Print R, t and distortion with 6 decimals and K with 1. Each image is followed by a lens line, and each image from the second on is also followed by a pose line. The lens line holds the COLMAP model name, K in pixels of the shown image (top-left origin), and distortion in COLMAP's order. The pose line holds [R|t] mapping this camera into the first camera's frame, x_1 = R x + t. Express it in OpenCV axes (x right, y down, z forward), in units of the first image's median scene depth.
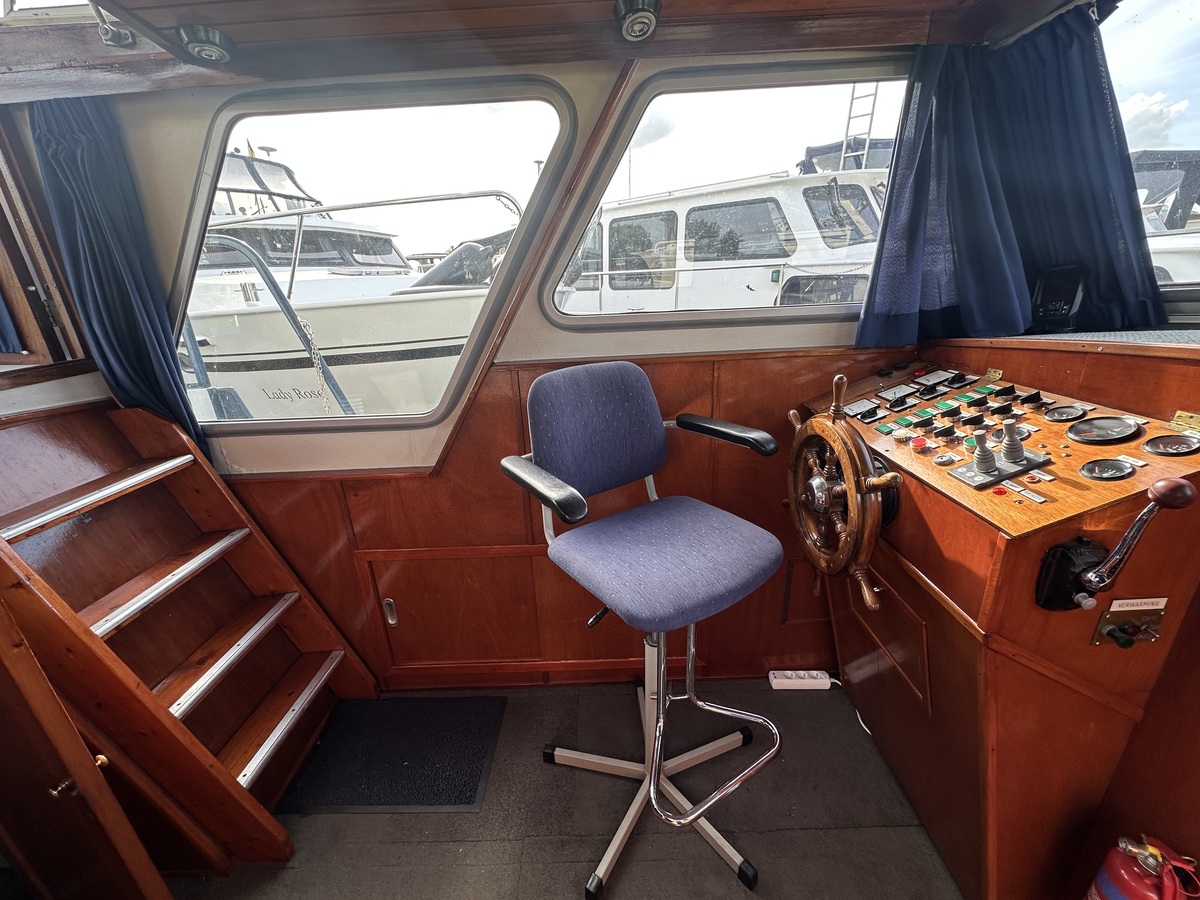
lens RADIAL K [[478.6, 0, 600.0], [0, 478.6, 450.0], [0, 0, 1]] dist [-0.004195, 0.000751]
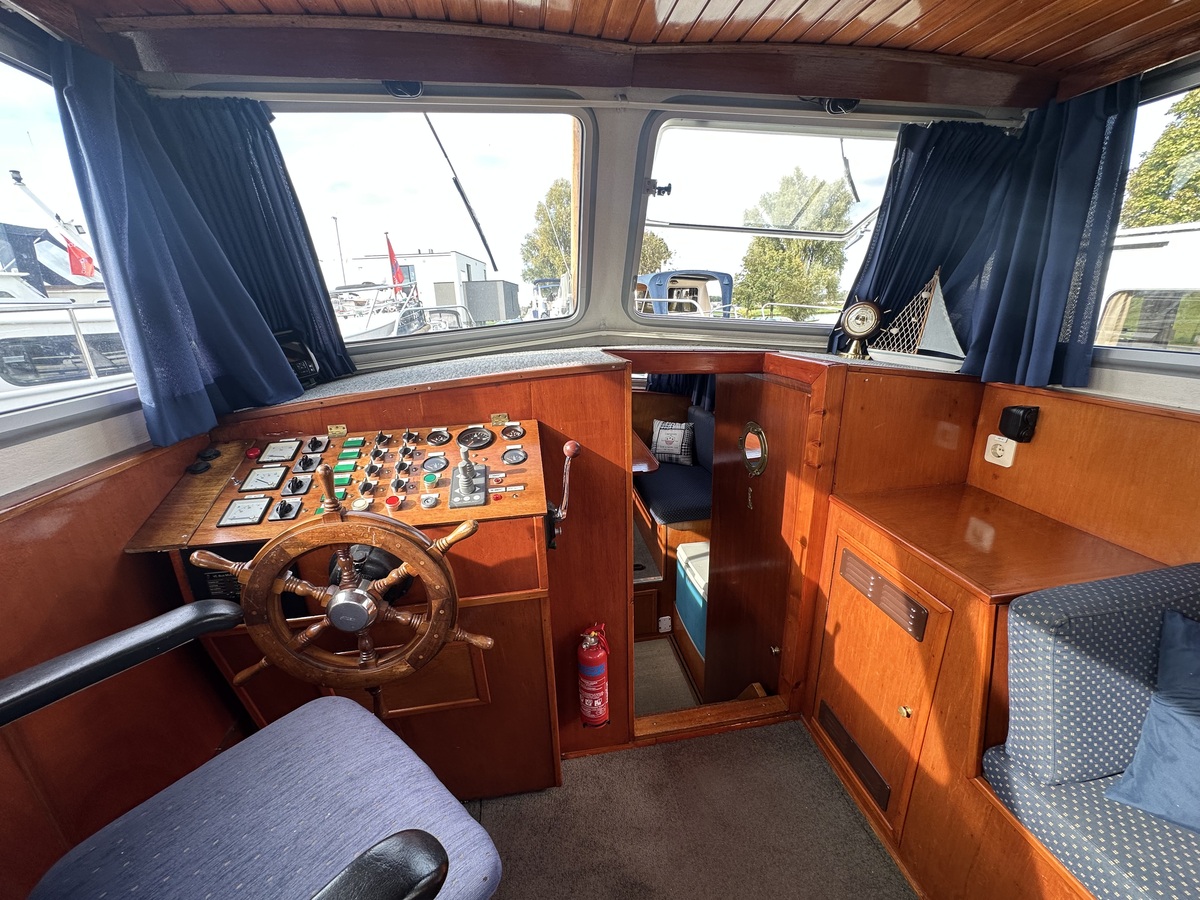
lens RADIAL K [[478.6, 0, 600.0], [0, 478.6, 450.0], [0, 0, 1]] dist [-0.004195, 0.000751]
pose [[-0.161954, -0.243156, 0.956371, -0.230452], [0.371129, 0.883003, 0.287350, -0.164591], [-0.914349, 0.401474, -0.052764, 0.428831]]
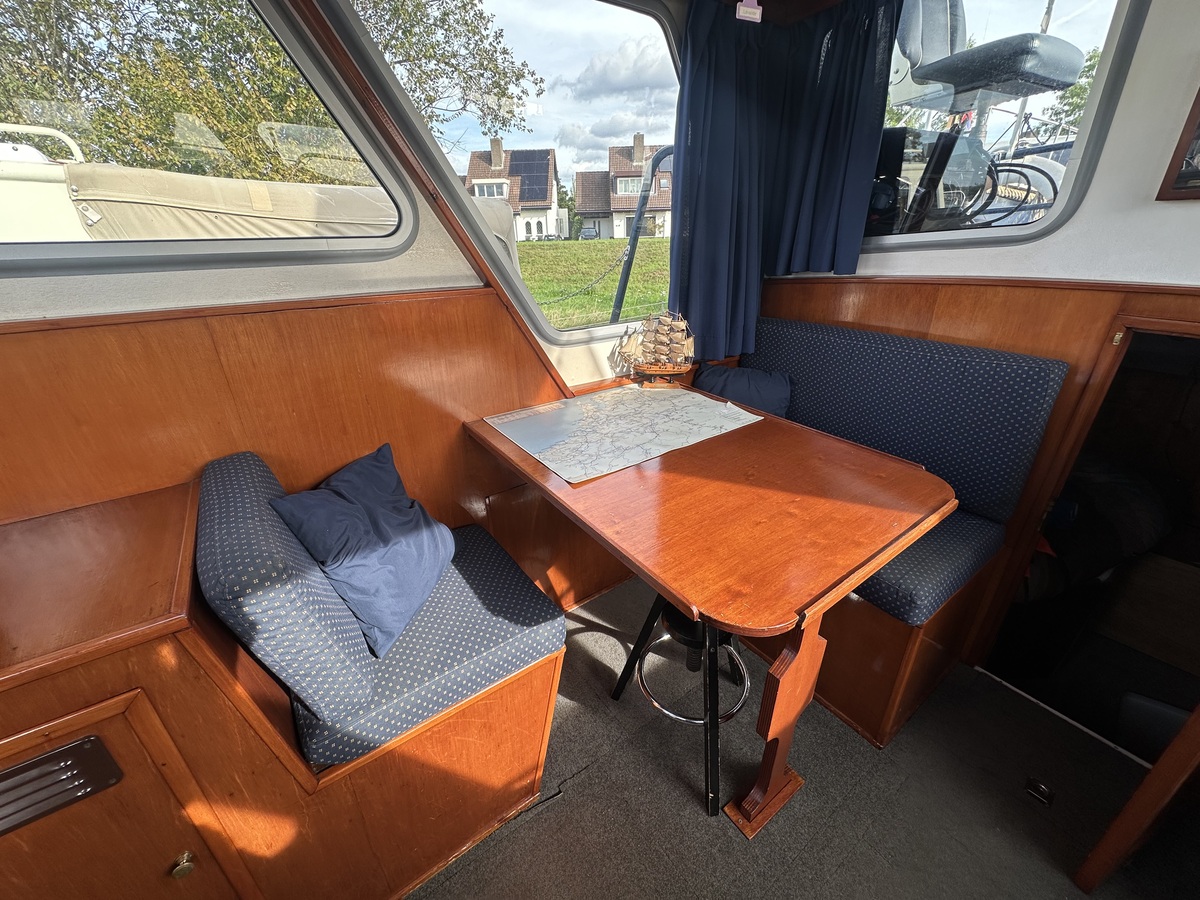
lens RADIAL K [[478.6, 0, 600.0], [0, 478.6, 450.0], [0, 0, 1]] dist [-0.004195, 0.000751]
pose [[-0.808615, 0.295042, -0.509012, 0.148989], [-0.152870, 0.730088, 0.666034, -0.043812], [0.568131, 0.616378, -0.545257, 0.332989]]
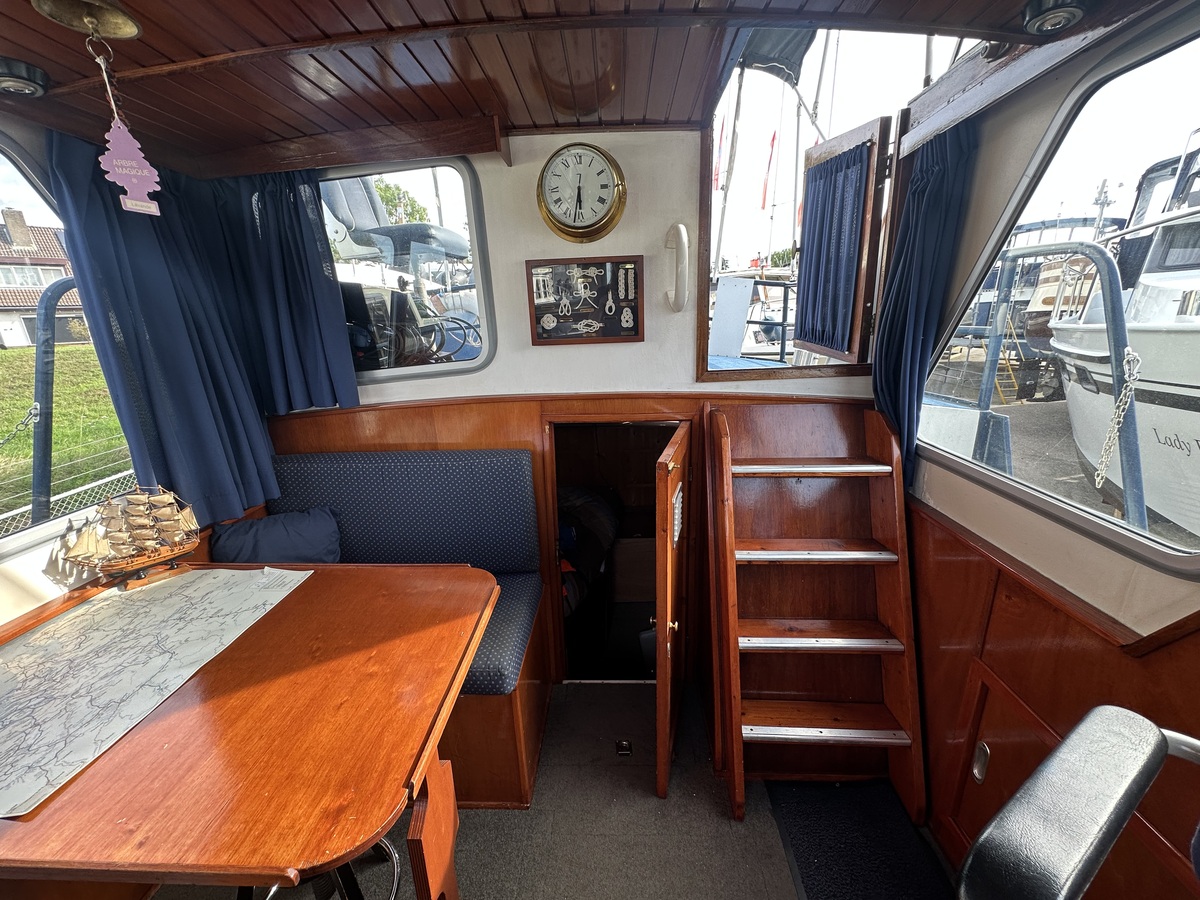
lens RADIAL K [[478.6, 0, 600.0], [0, 478.6, 450.0], [0, 0, 1]] dist [-0.004195, 0.000751]
pose [[-0.032212, 0.316002, -0.948212, 0.133351], [-0.310982, 0.898444, 0.309981, -0.152890], [0.949870, 0.304862, 0.069330, 0.334117]]
